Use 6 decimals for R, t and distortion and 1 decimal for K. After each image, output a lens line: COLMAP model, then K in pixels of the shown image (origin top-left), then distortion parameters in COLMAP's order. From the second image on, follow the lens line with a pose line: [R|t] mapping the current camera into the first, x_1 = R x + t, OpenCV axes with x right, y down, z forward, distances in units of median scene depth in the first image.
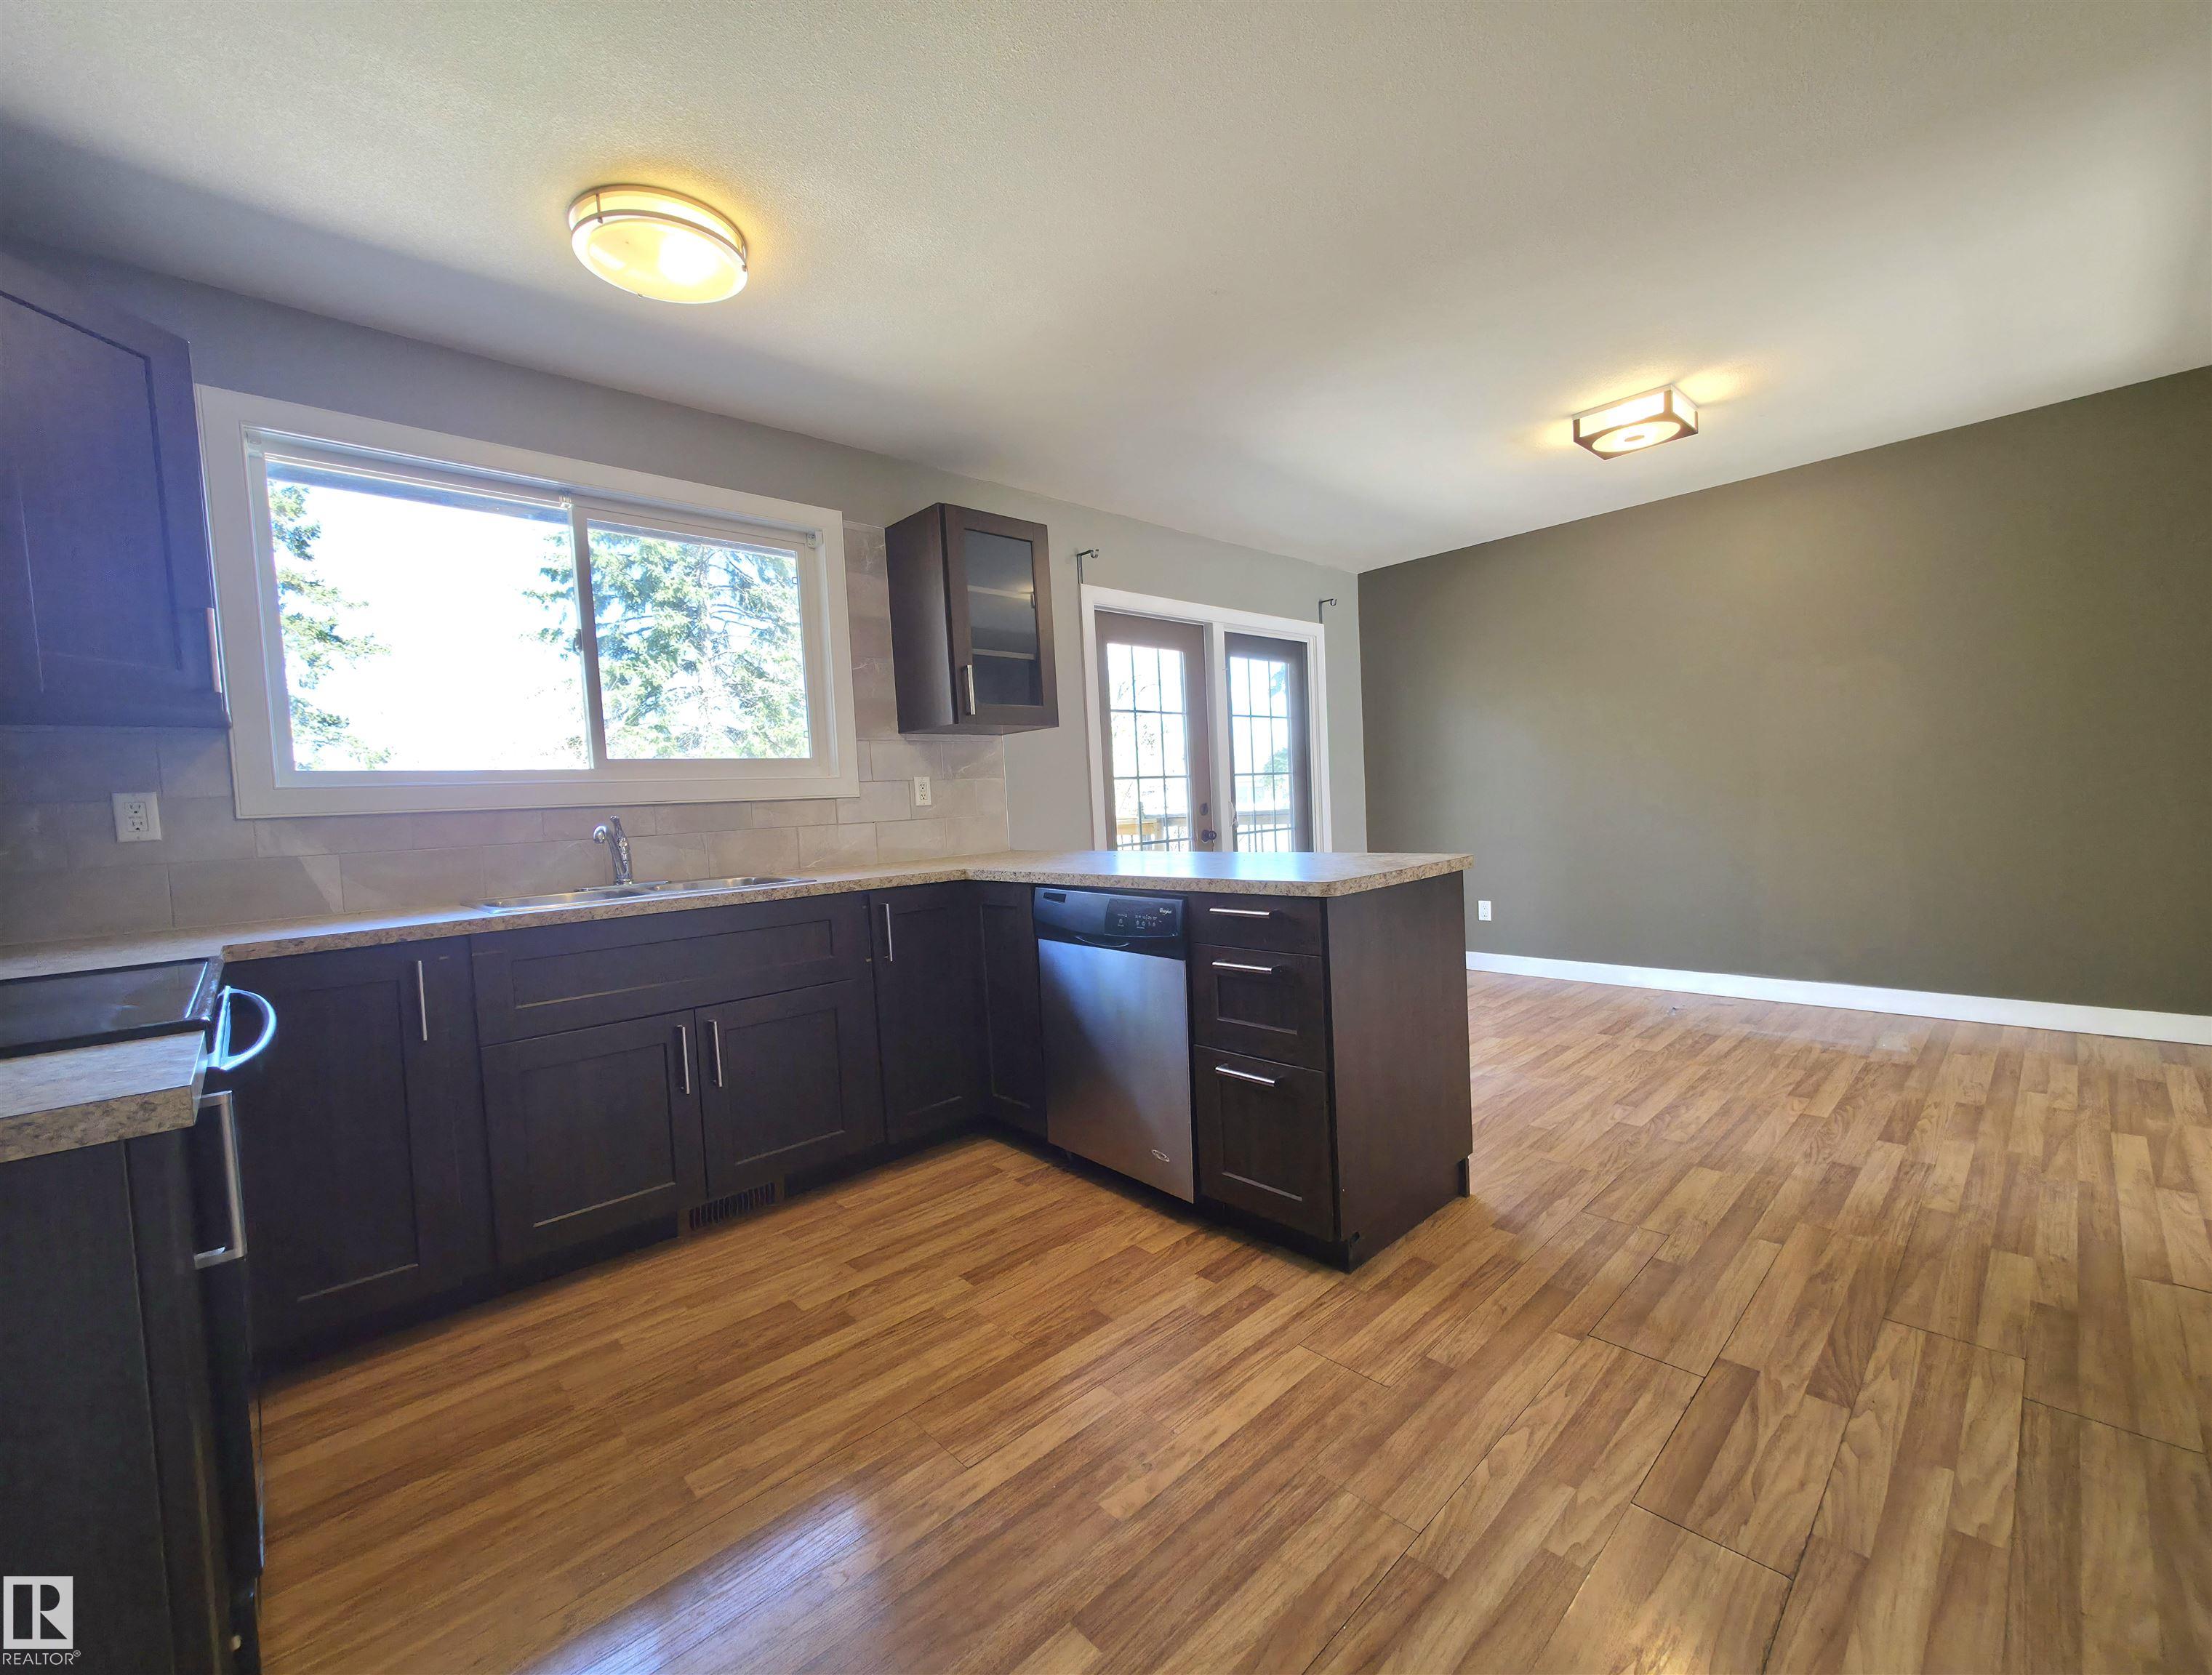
lens RADIAL K [[905.2, 0, 1123.4], [0, 905.2, 845.0], [0, 0, 1]] dist [0.002764, 0.000317]
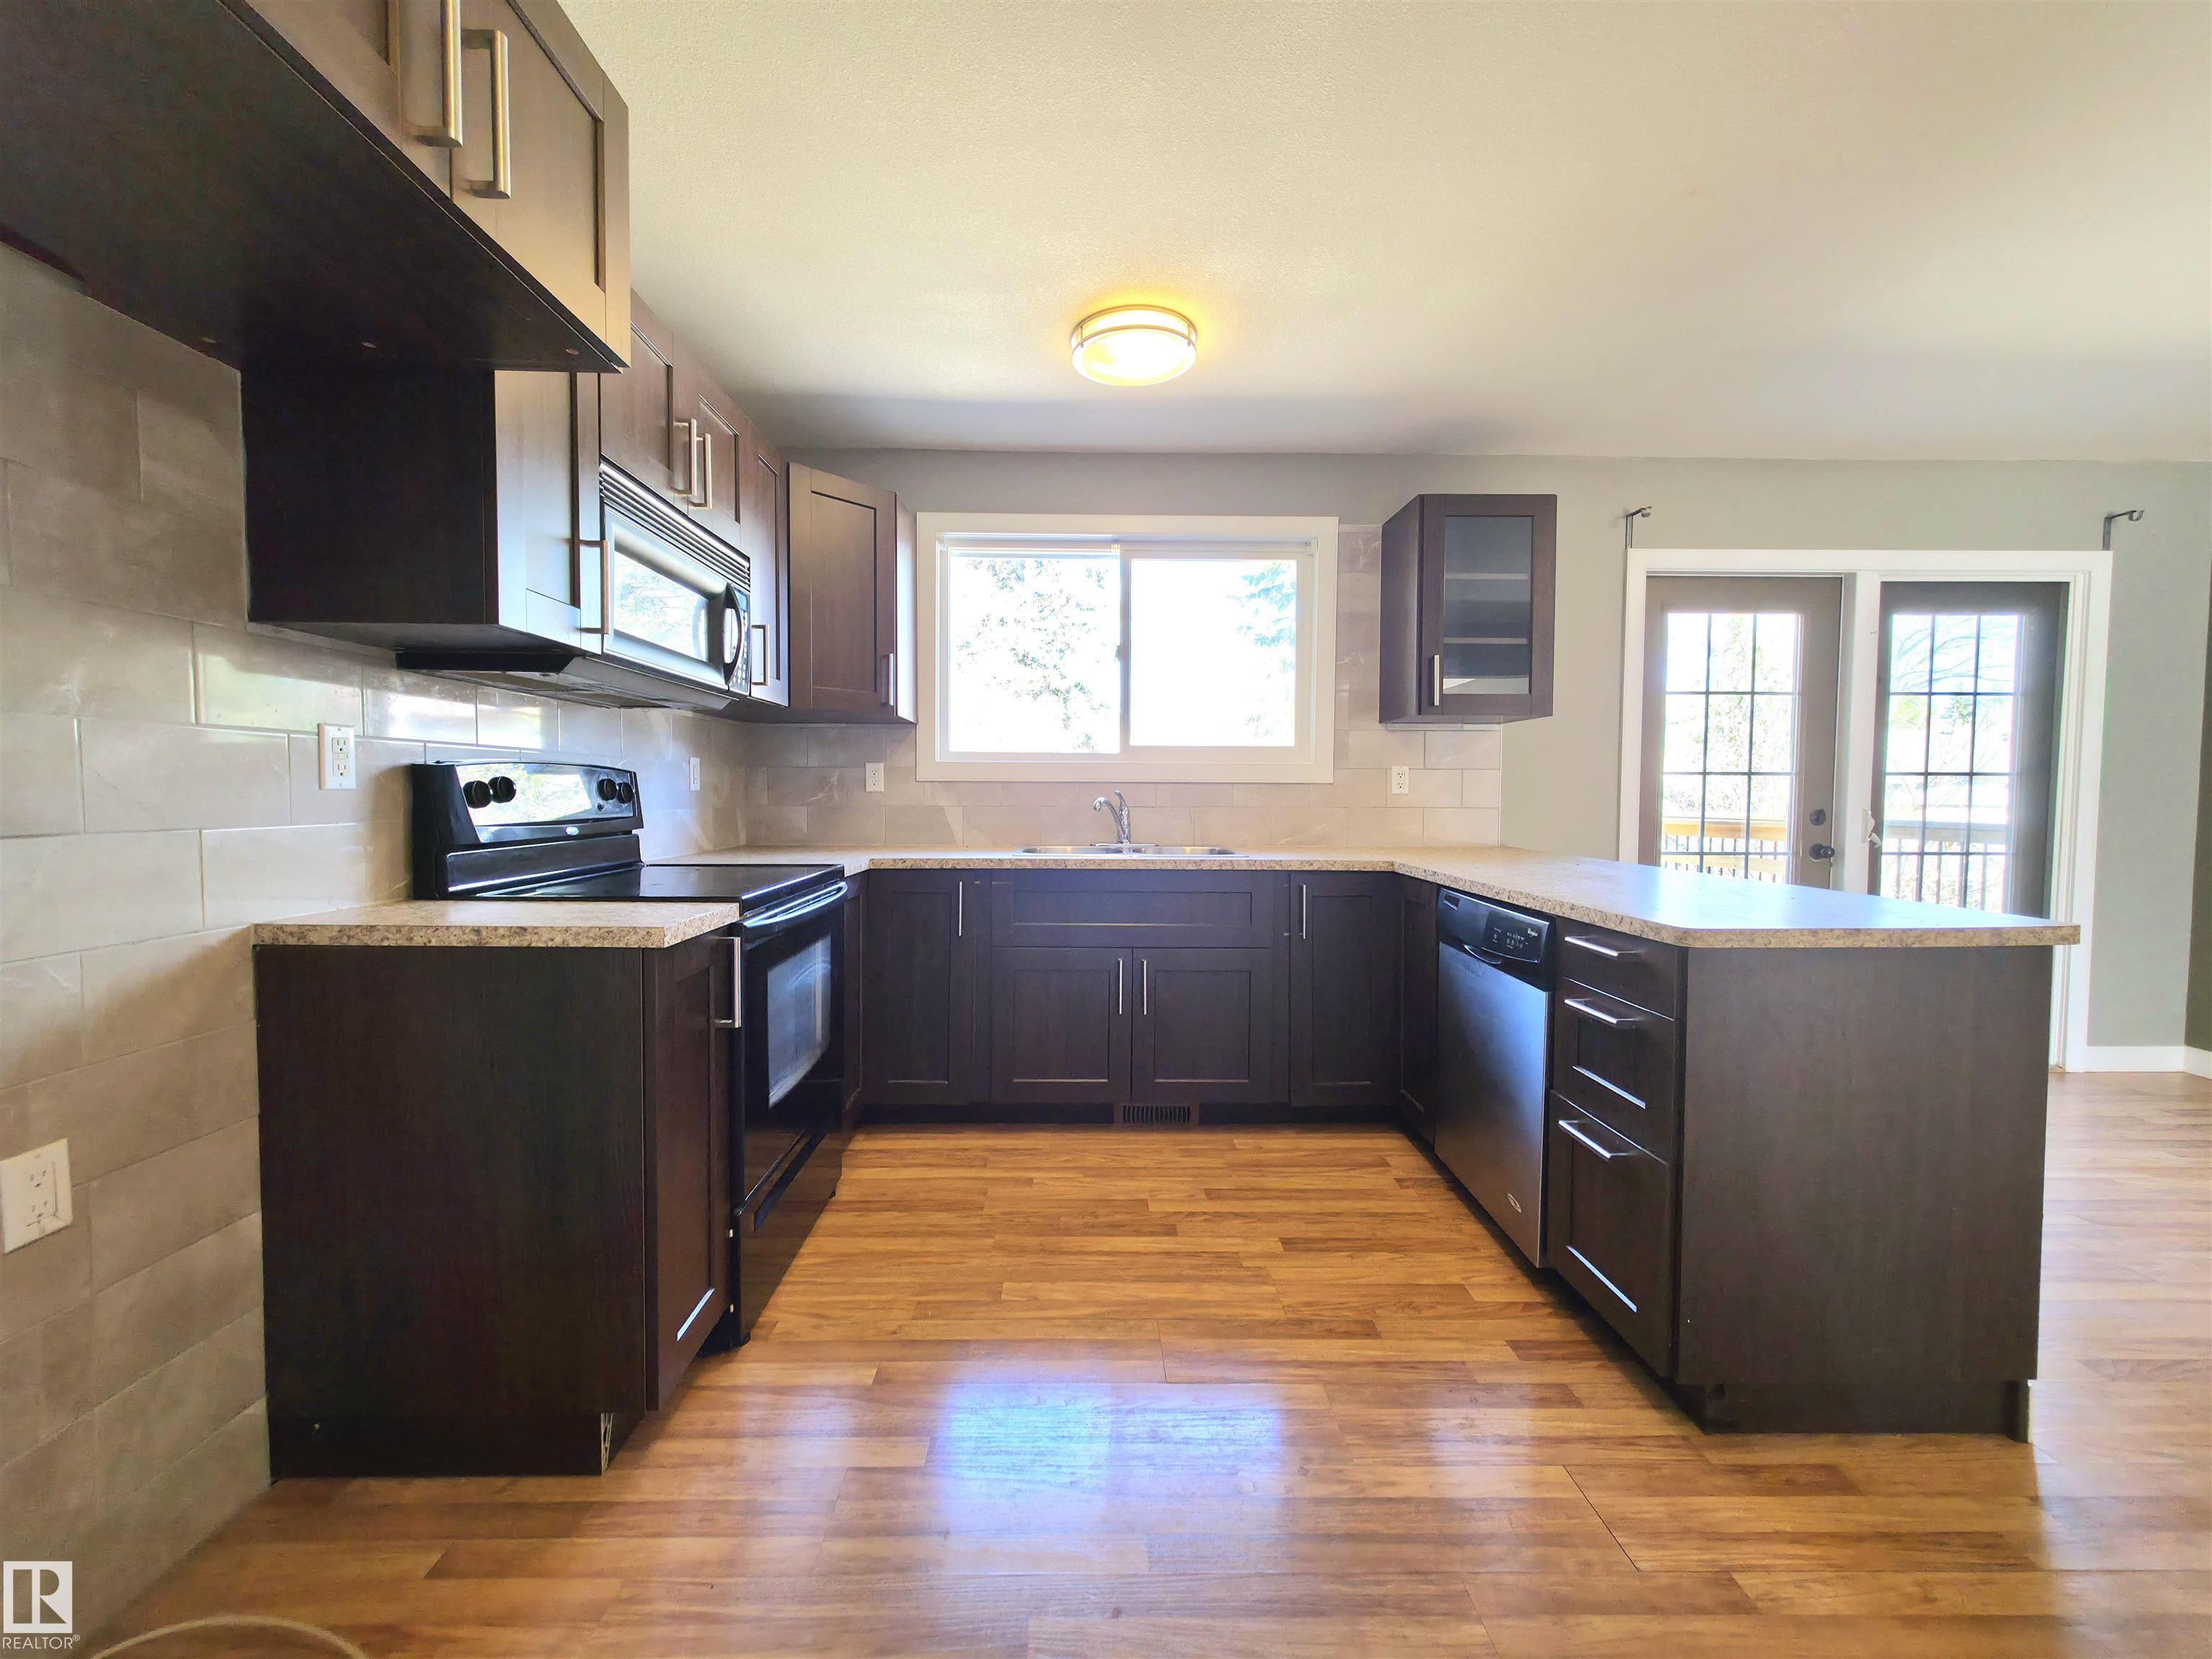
lens RADIAL K [[877.6, 0, 1094.4], [0, 877.6, 821.2], [0, 0, 1]] dist [0.001723, -0.000019]
pose [[0.731893, 0.079331, -0.676786, 0.339580], [-0.075425, 0.996528, 0.035245, -0.038281], [0.677233, 0.025251, 0.735336, 0.077631]]
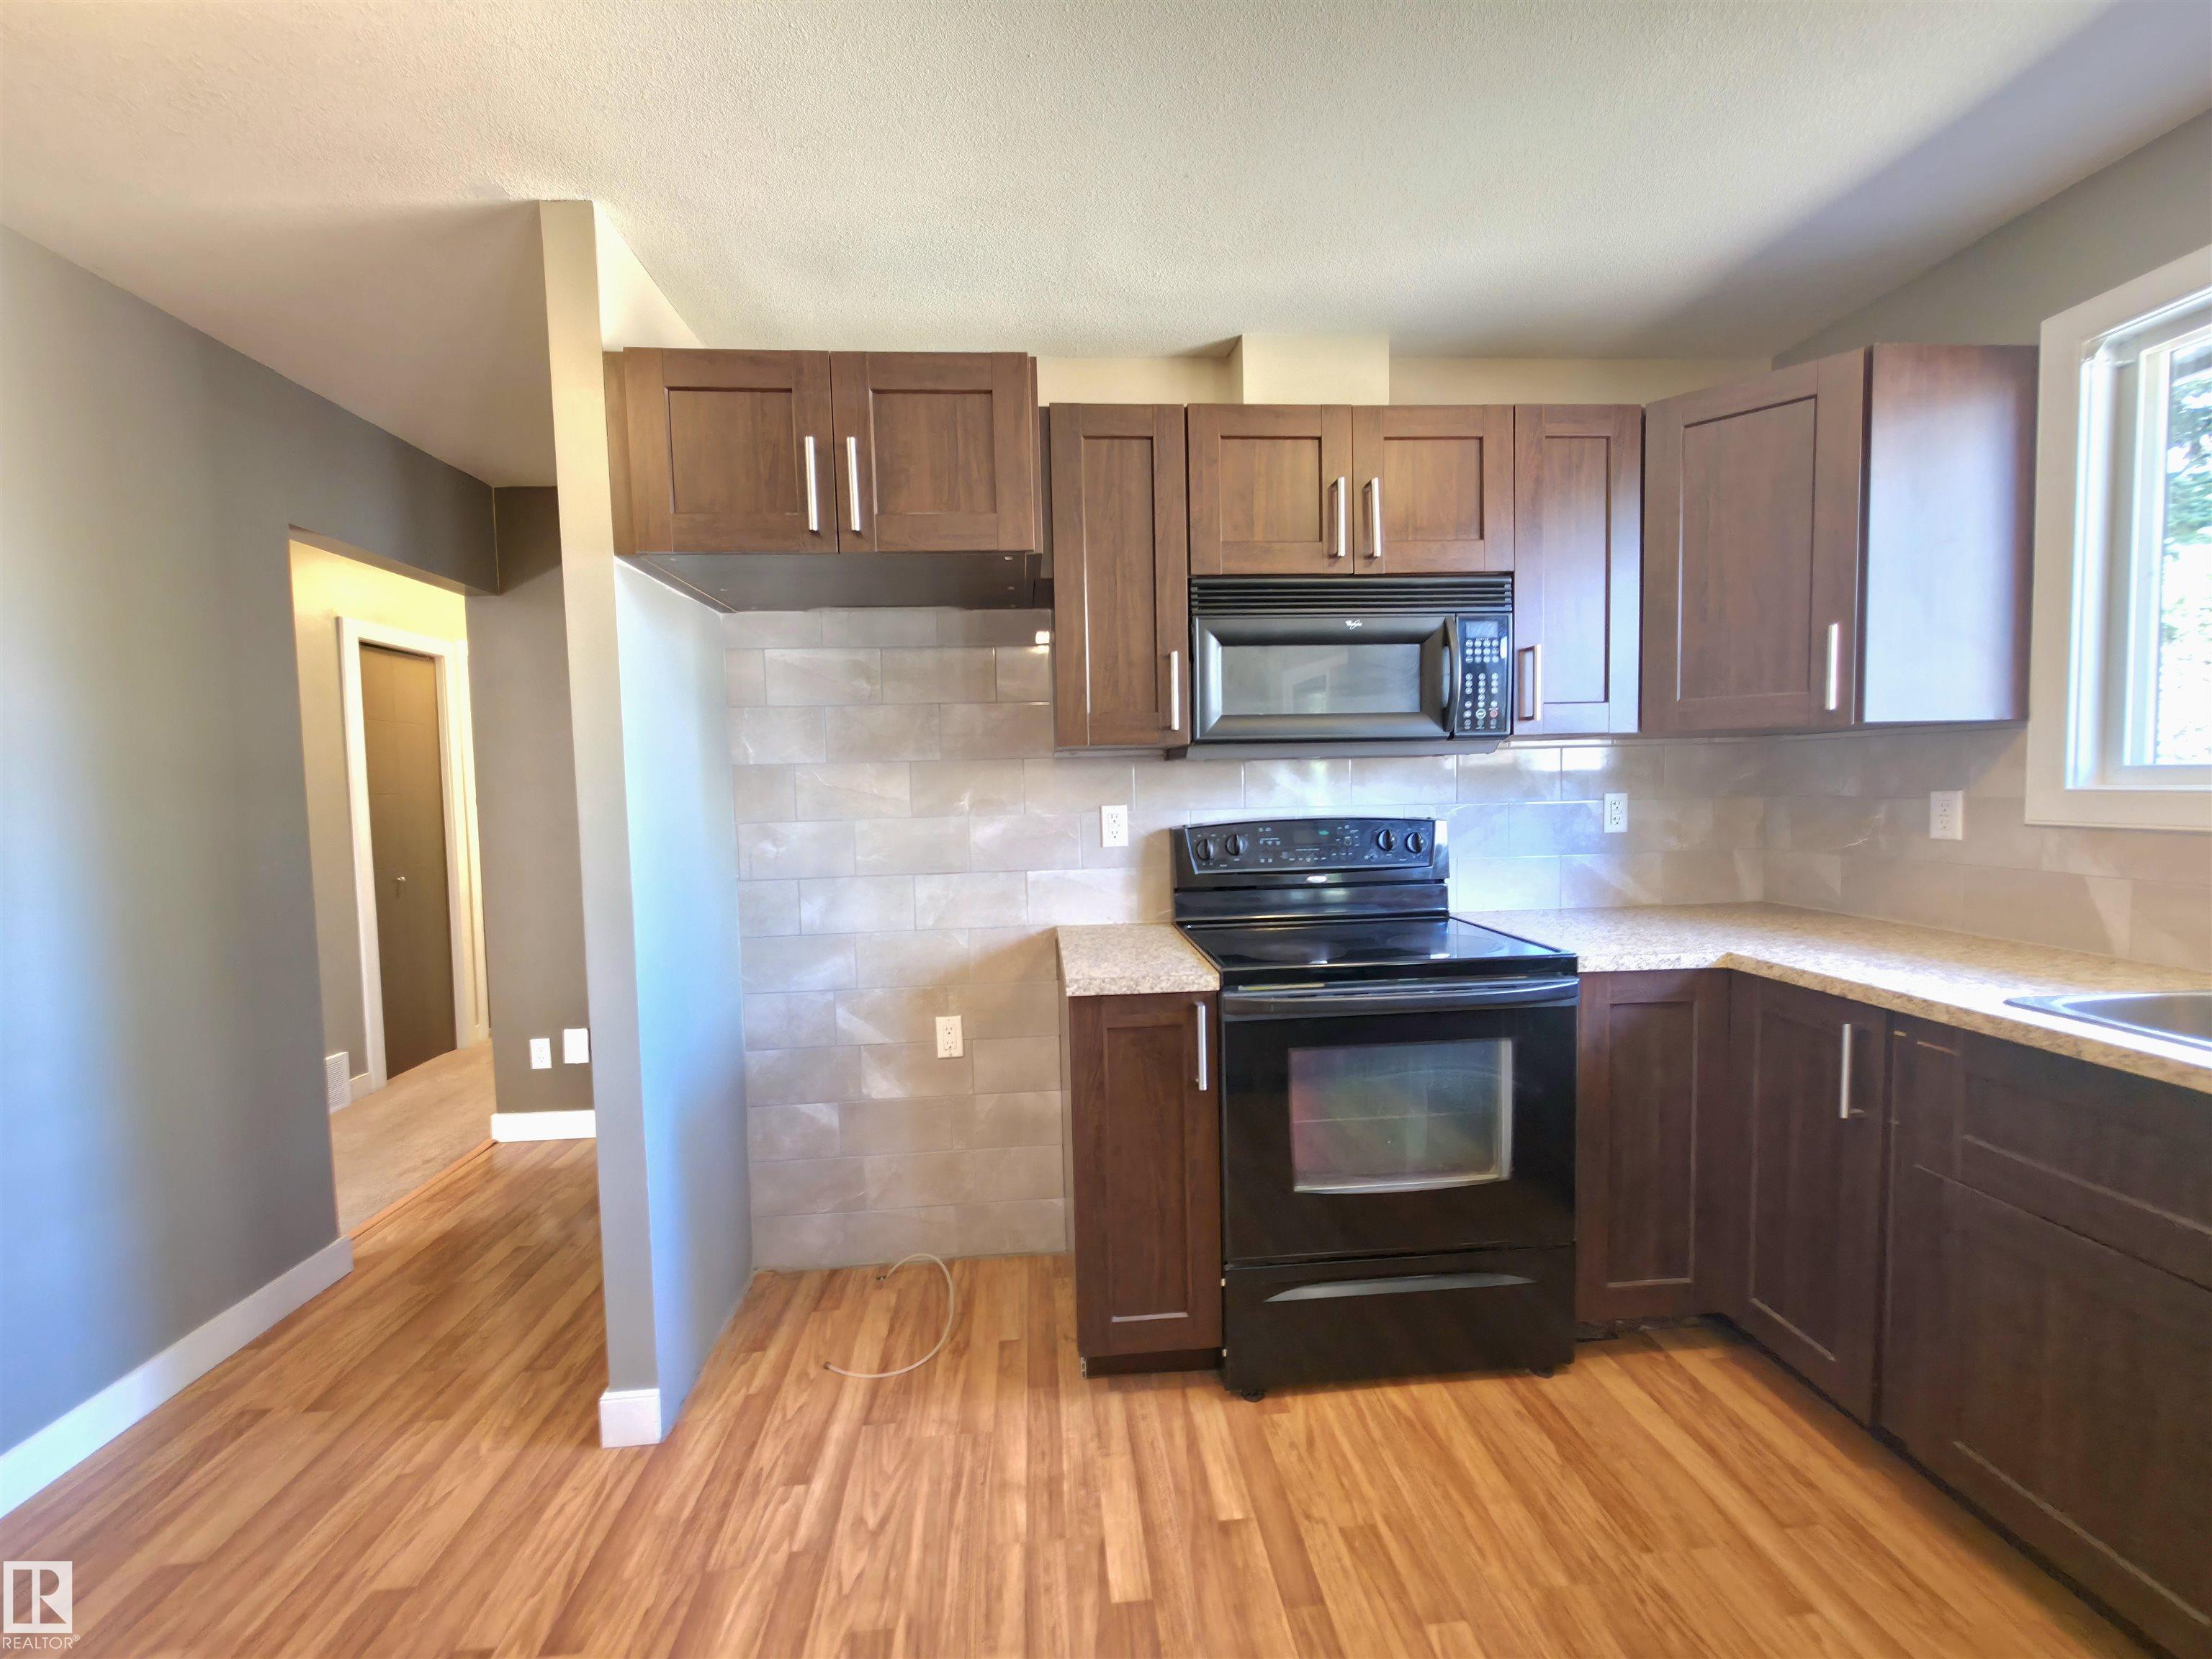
lens RADIAL K [[875.7, 0, 1096.3], [0, 875.7, 823.9], [0, 0, 1]] dist [0.000291, 0.000162]
pose [[-0.637164, 0.103467, -0.763752, 0.256700], [0.020470, 0.992870, 0.117430, -0.158230], [0.770457, 0.059188, -0.634739, 0.918192]]
